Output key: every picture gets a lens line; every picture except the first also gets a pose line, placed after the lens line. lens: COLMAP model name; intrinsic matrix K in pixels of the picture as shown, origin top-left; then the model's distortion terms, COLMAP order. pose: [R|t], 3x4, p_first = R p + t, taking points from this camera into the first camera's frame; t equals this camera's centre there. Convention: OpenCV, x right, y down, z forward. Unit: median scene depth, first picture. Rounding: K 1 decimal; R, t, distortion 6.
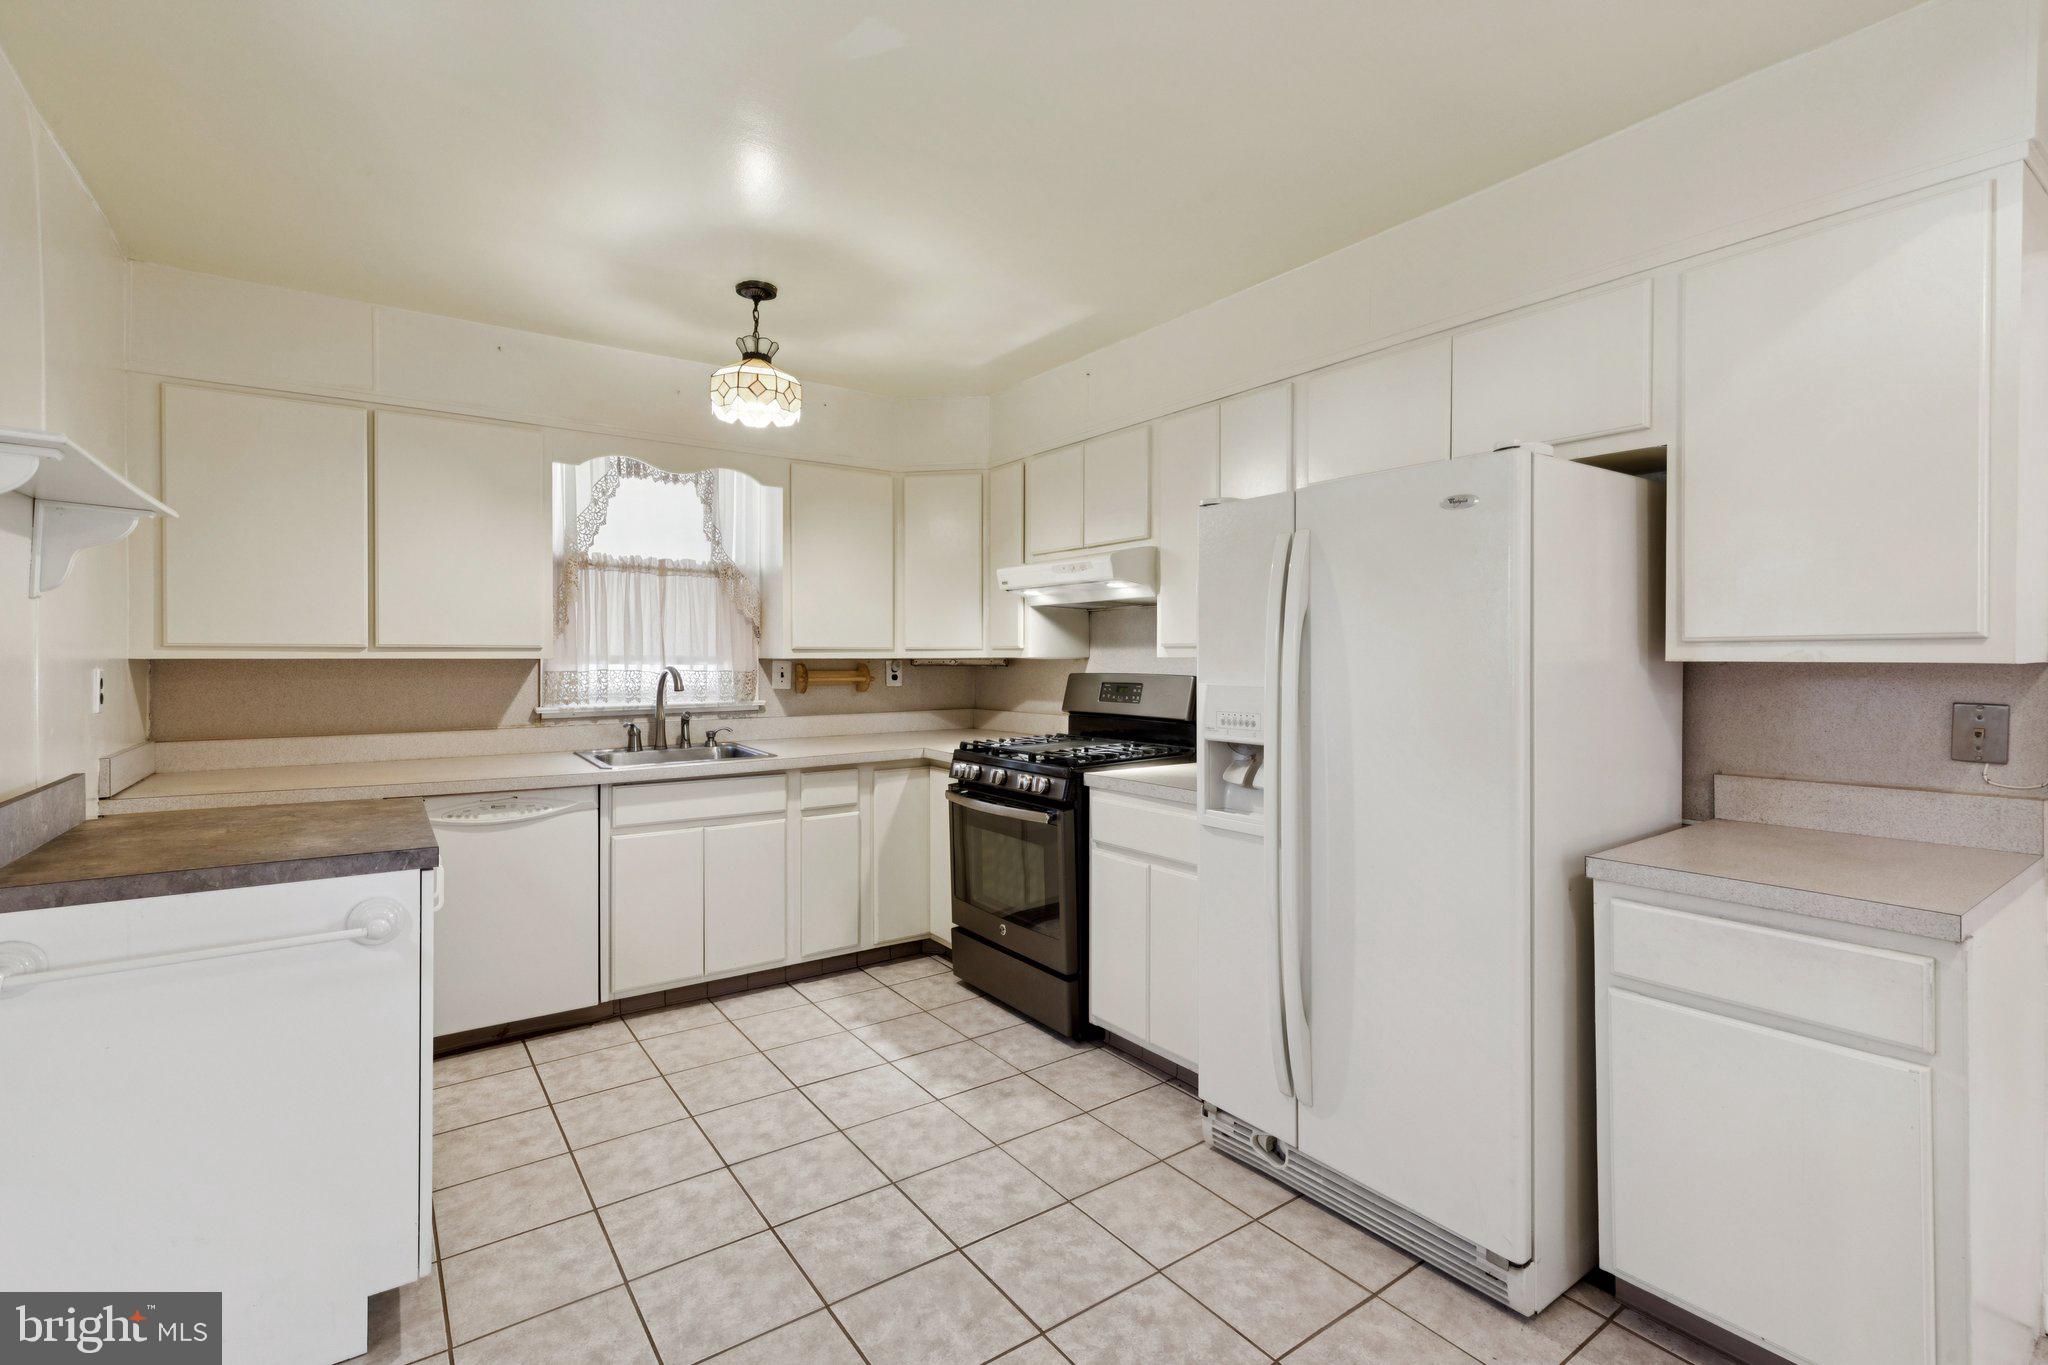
lens RADIAL K [[927.8, 0, 1024.0], [0, 927.8, 682.5], [0, 0, 1]] dist [0.002938, -0.000382]
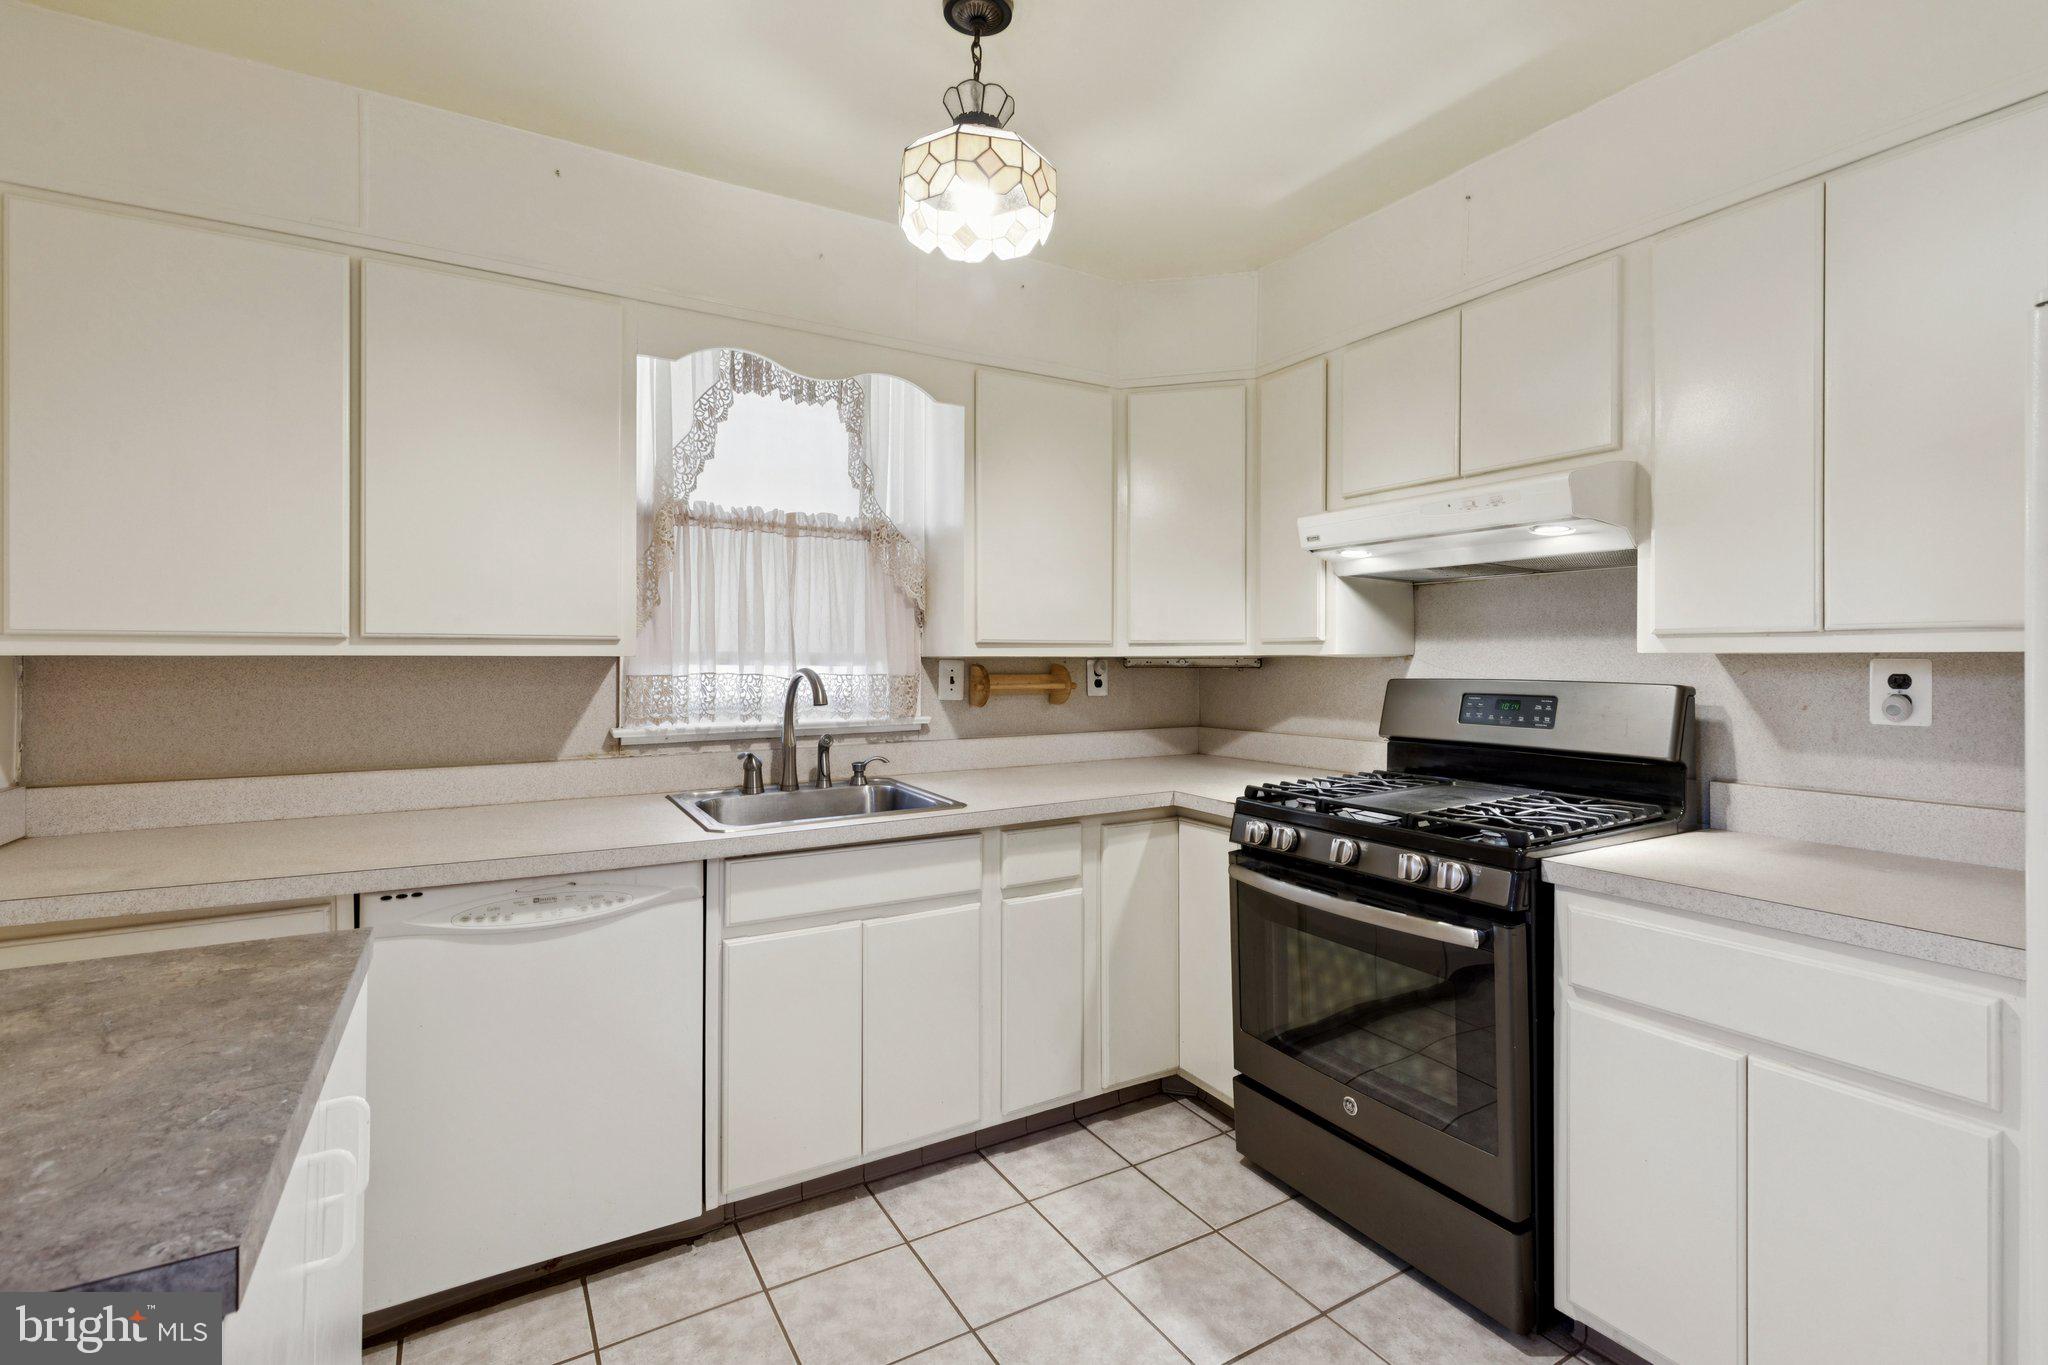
lens RADIAL K [[930.5, 0, 1025.1], [0, 930.5, 675.1], [0, 0, 1]] dist [0.002570, 0.000125]
pose [[0.996285, 0.000895, -0.086109, -0.169154], [-0.001750, 0.999950, -0.009855, -0.006068], [0.086096, 0.009969, 0.996237, 0.351957]]
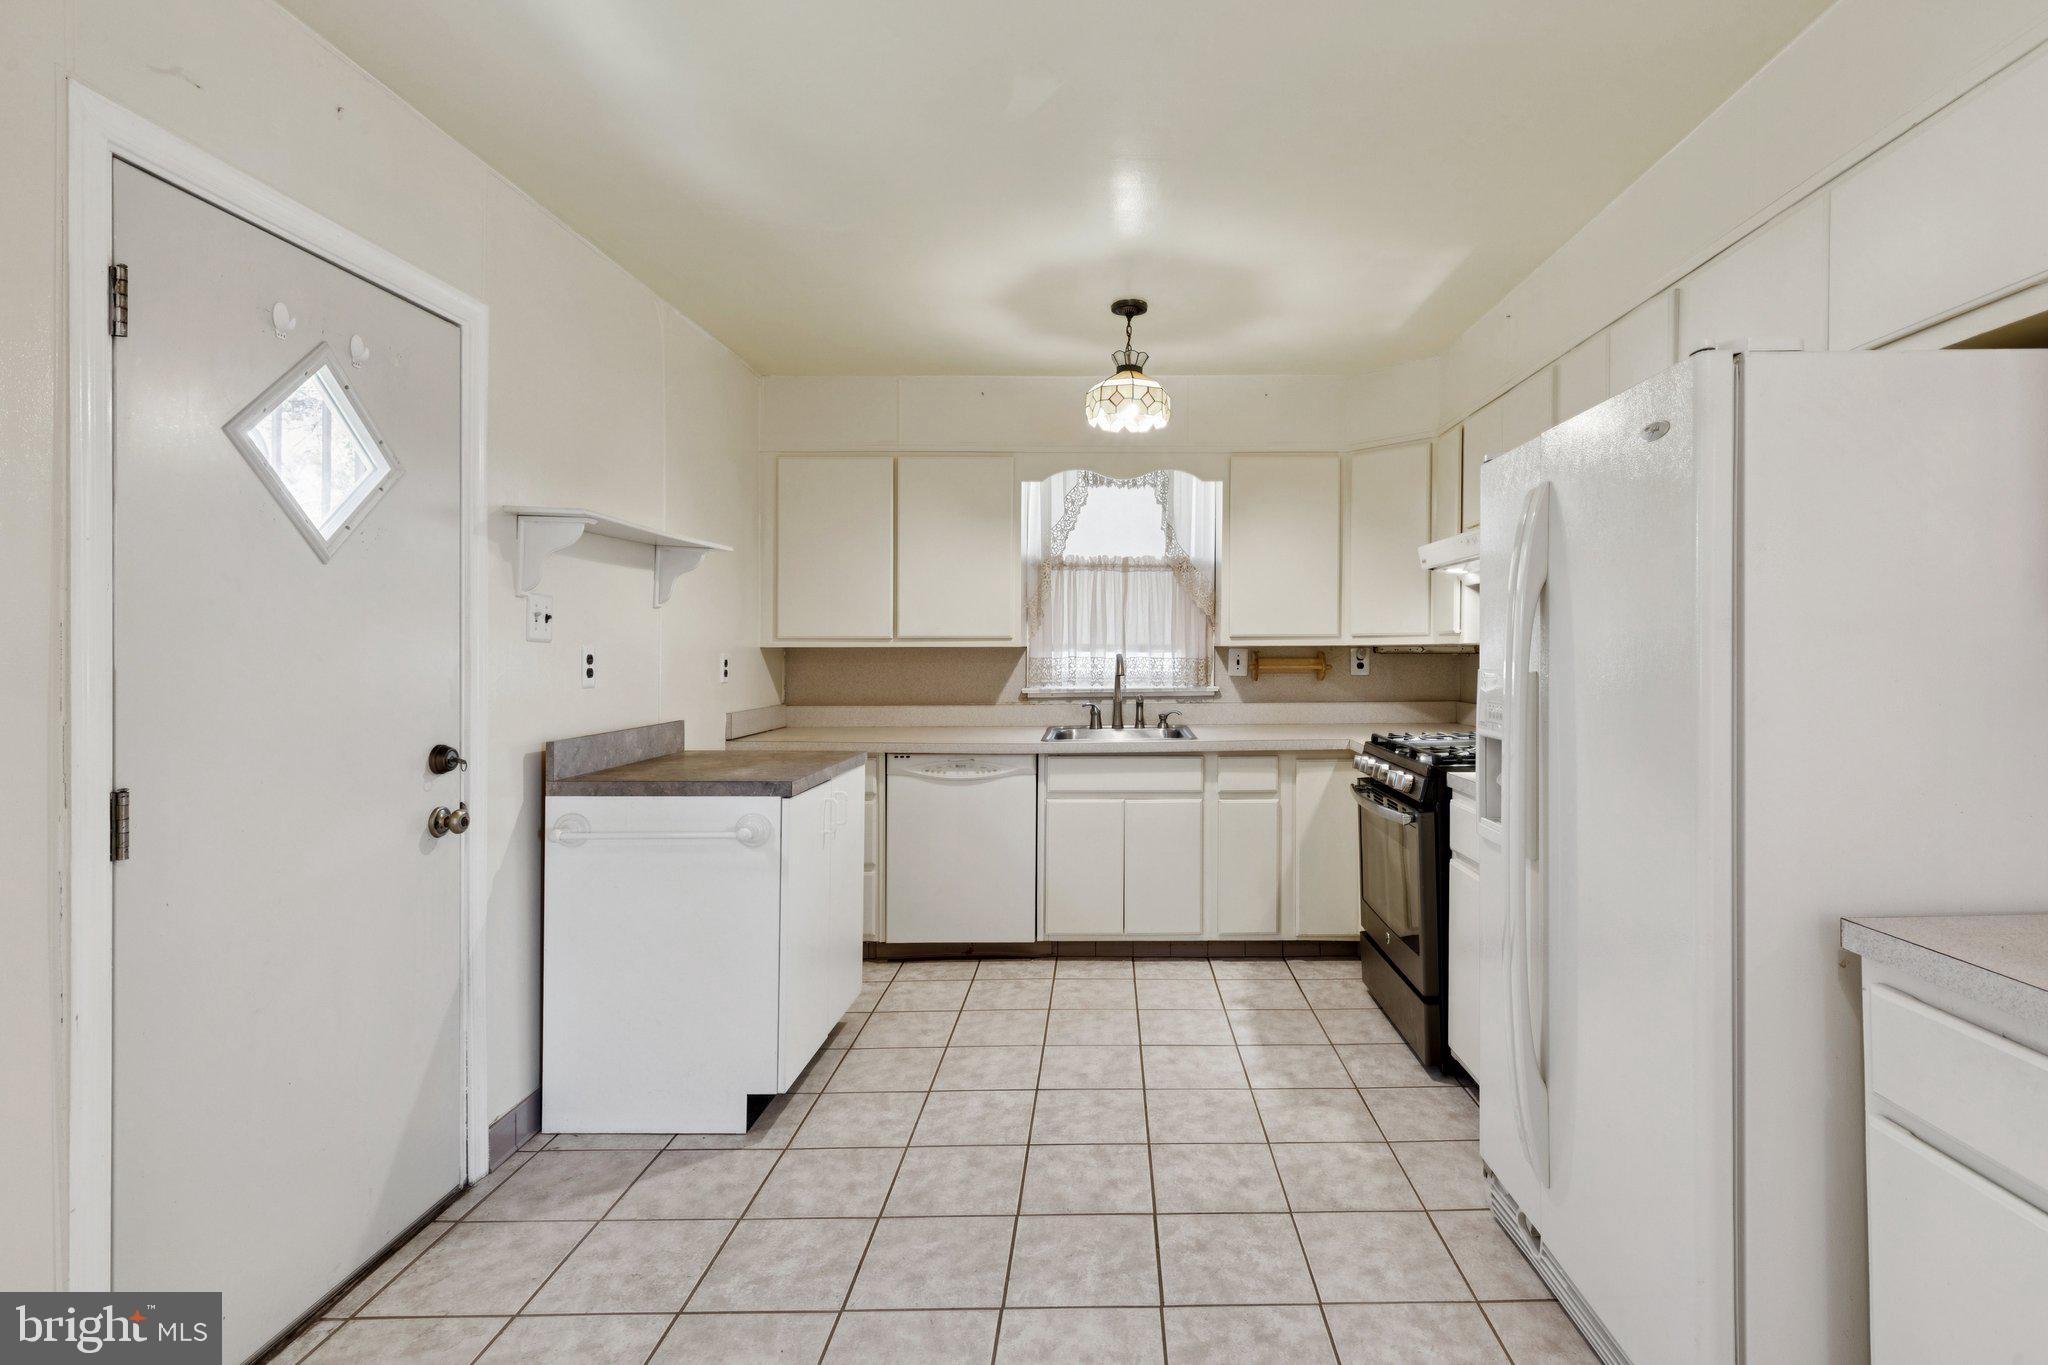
lens RADIAL K [[971.7, 0, 1119.9], [0, 971.7, 668.4], [0, 0, 1]] dist [0.001192, -0.000678]
pose [[0.821825, 0.007931, -0.569685, 0.286863], [-0.011876, 0.999924, -0.003212, 0.004138], [0.569616, 0.009405, 0.821857, 0.047220]]
